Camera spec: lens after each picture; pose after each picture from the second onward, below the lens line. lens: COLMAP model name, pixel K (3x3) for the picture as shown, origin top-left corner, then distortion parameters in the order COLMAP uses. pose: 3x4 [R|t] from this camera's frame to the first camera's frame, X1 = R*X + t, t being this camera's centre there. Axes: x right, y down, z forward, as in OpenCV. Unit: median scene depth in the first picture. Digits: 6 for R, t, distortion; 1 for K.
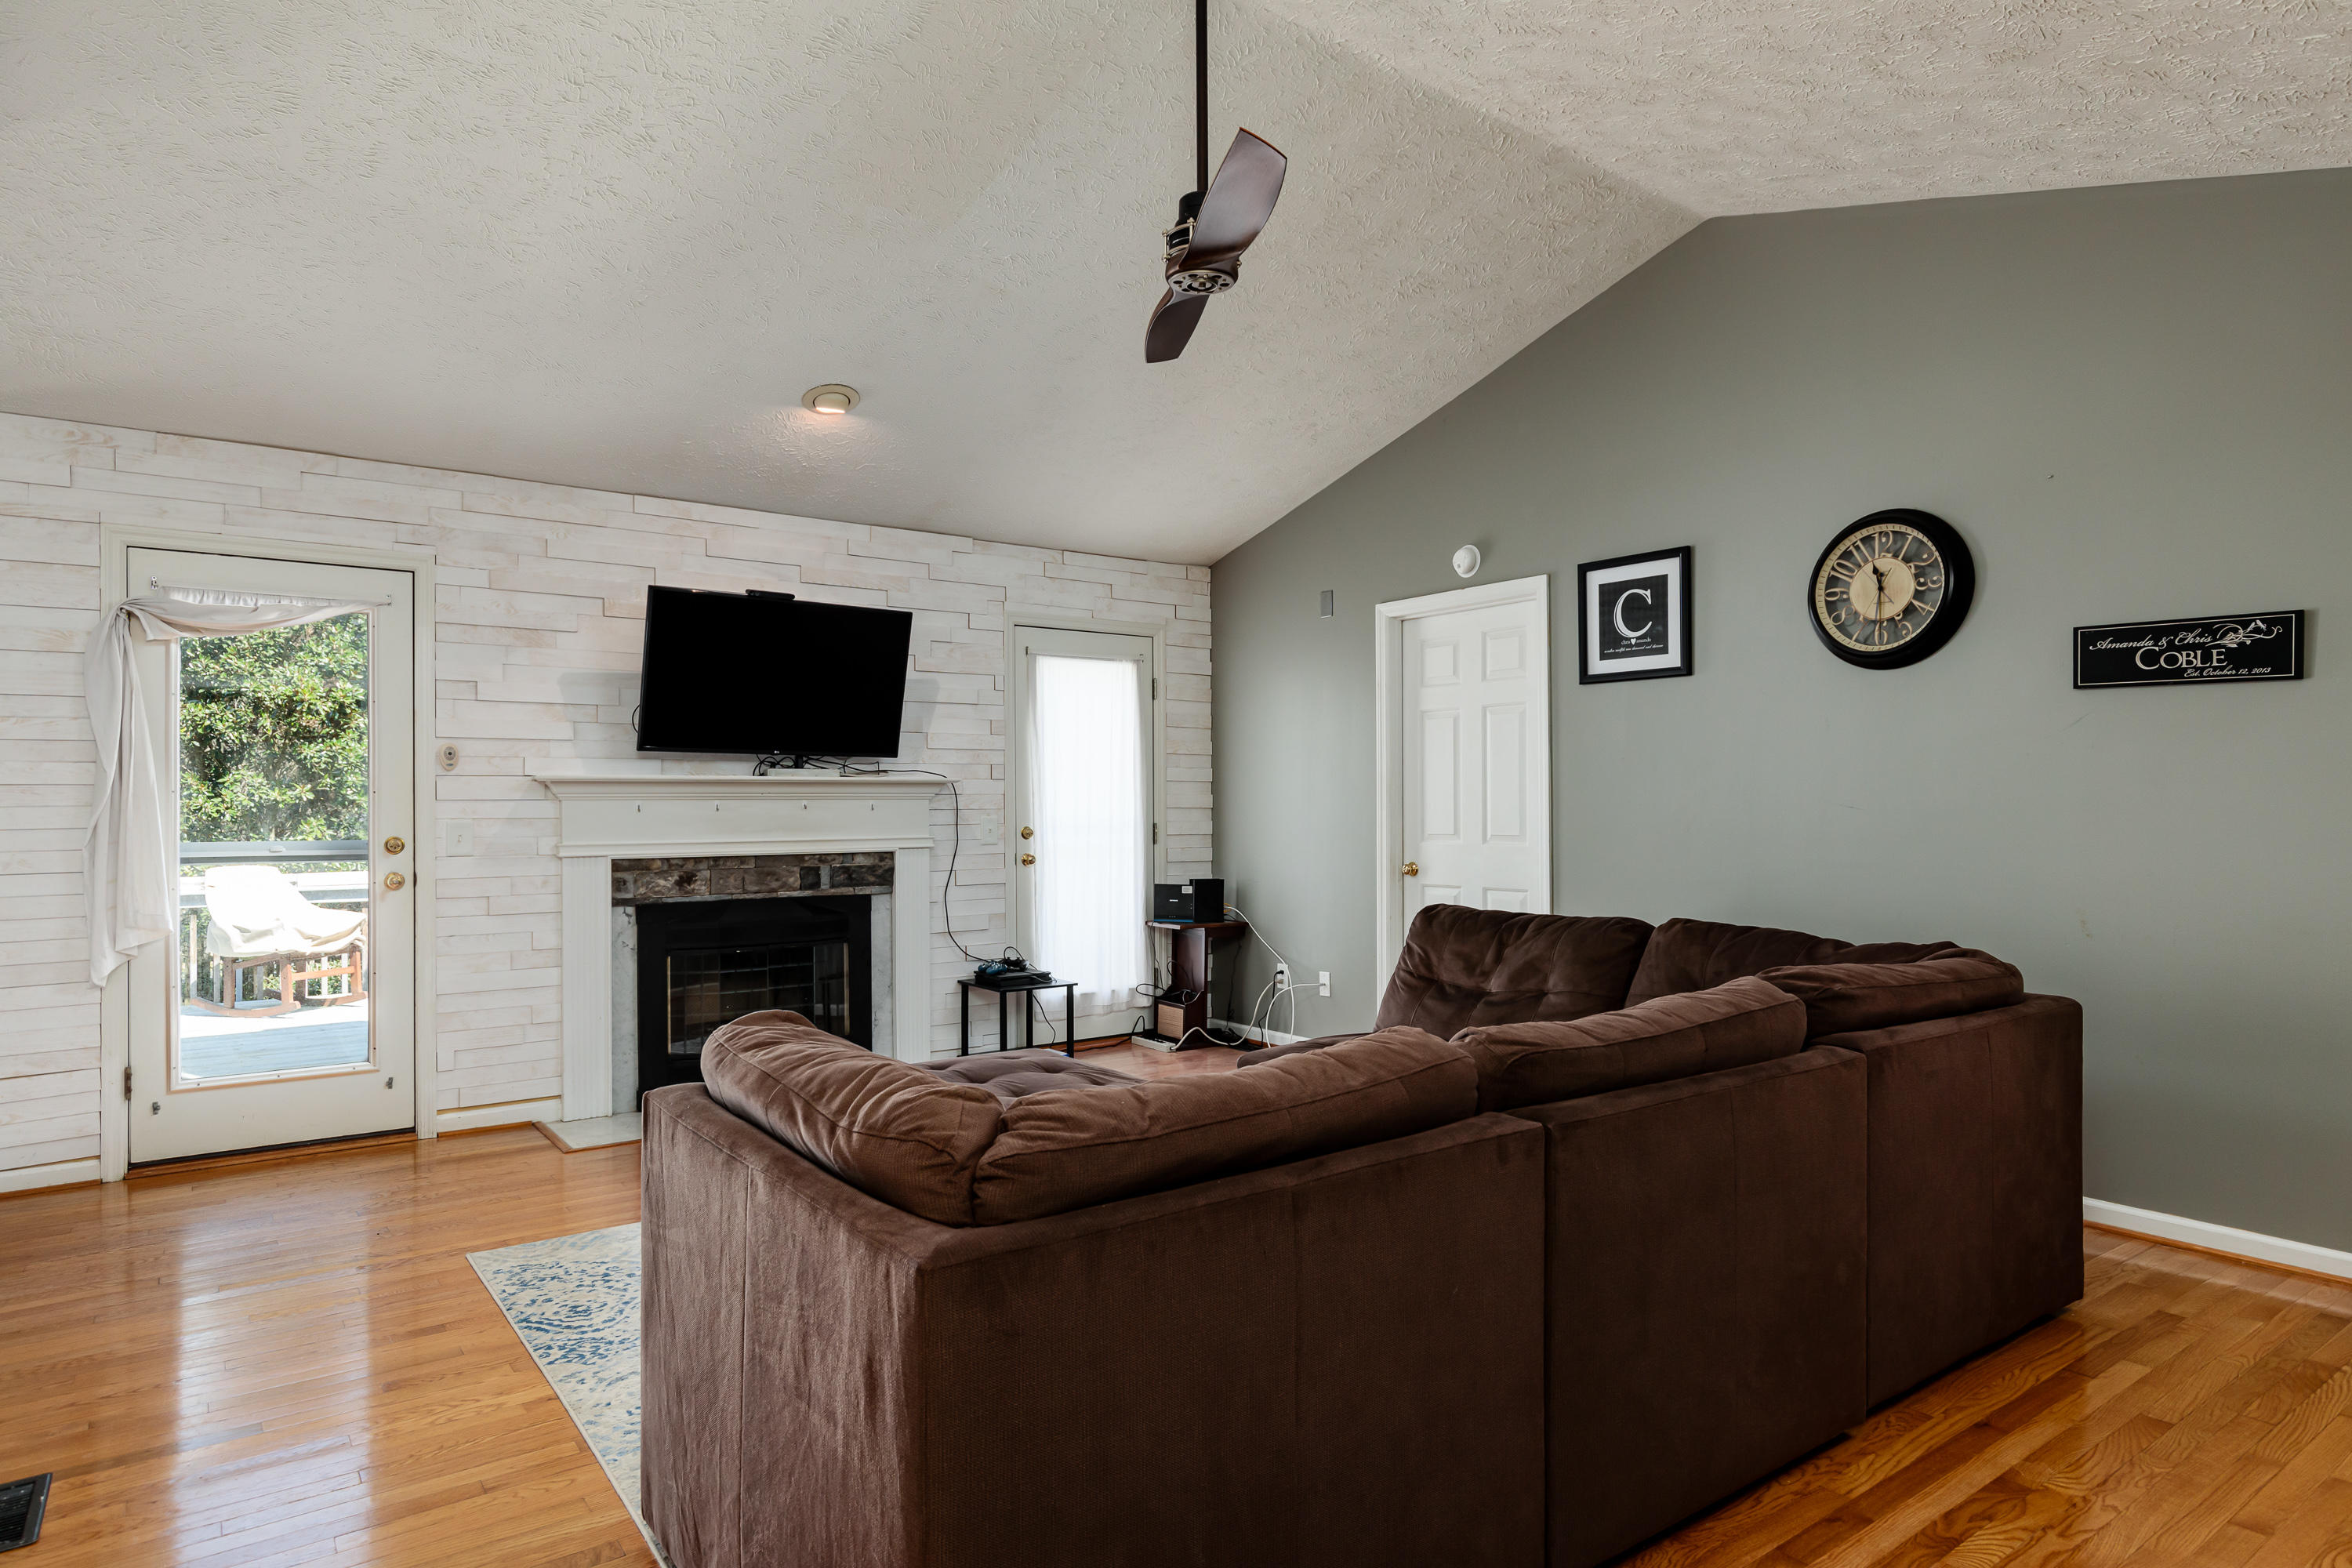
lens RADIAL K [[1336.0, 0, 1174.6], [0, 1336.0, 803.8], [0, 0, 1]] dist [-0.000331, -0.000162]
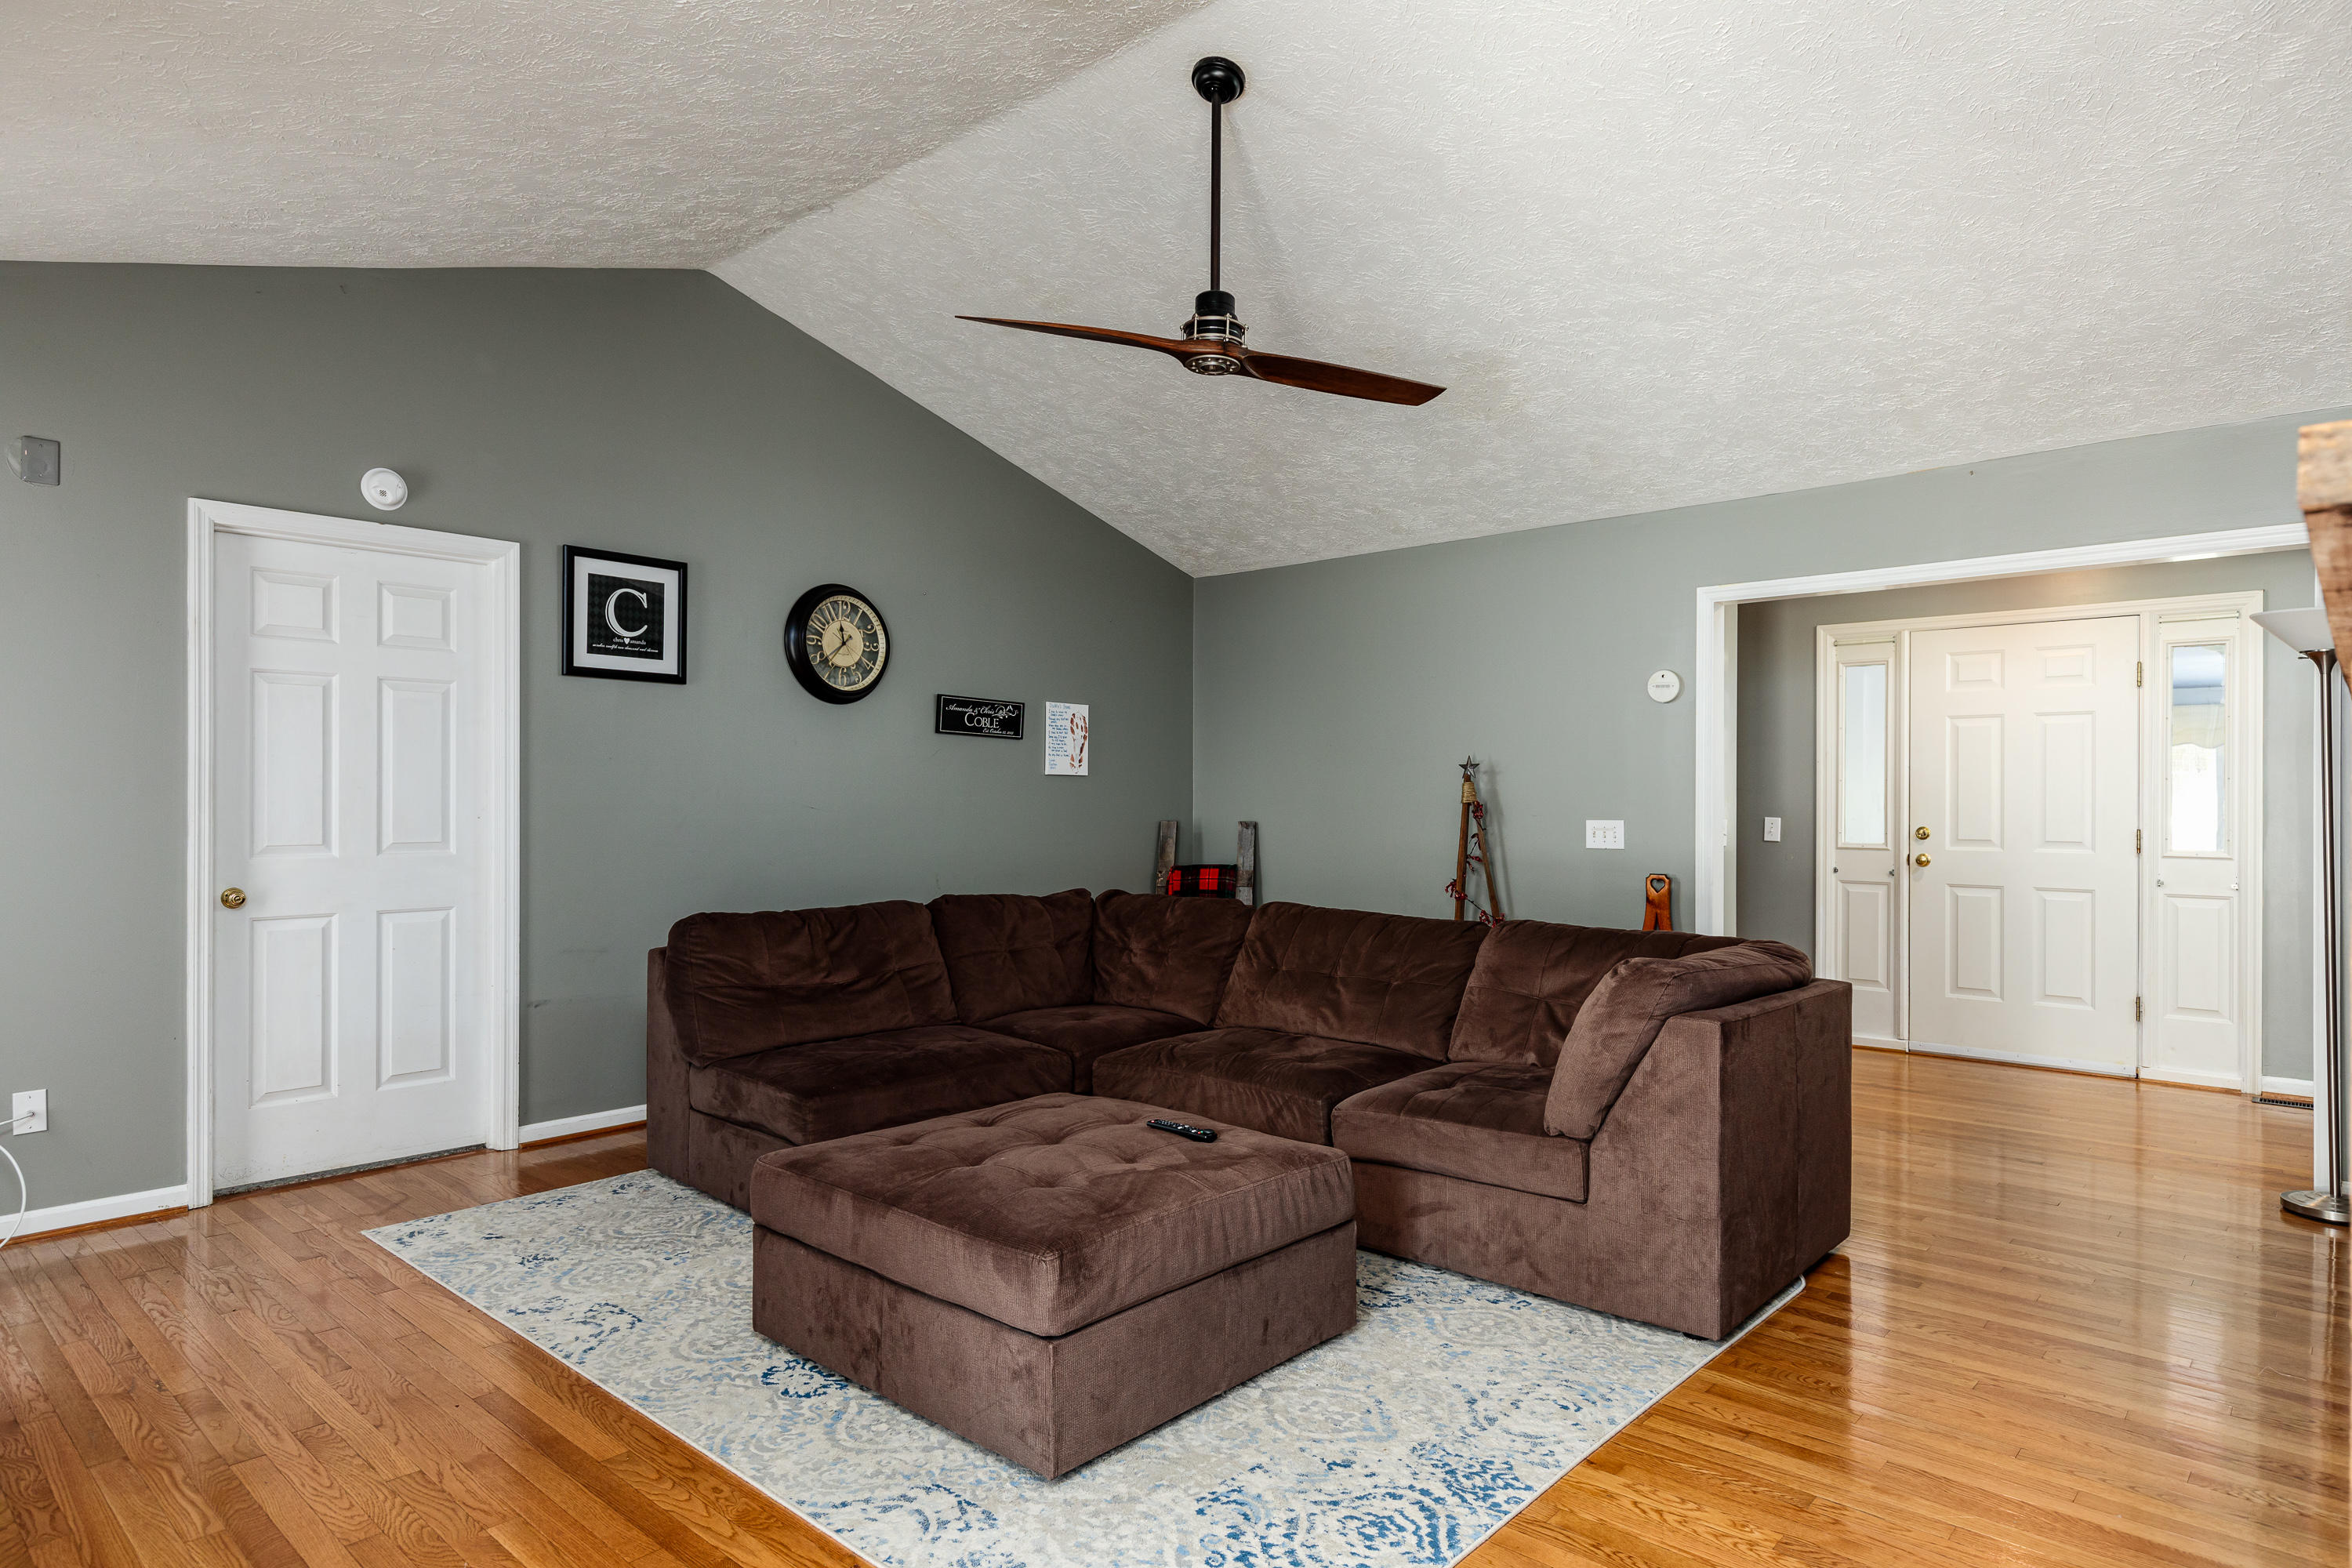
lens RADIAL K [[1336.0, 0, 1174.6], [0, 1336.0, 803.8], [0, 0, 1]] dist [-0.000331, -0.000162]
pose [[-0.193275, 0.001518, 0.981143, -0.723291], [-0.004681, 0.999986, -0.002470, 0.000130], [-0.981133, -0.005070, -0.193265, 0.806391]]
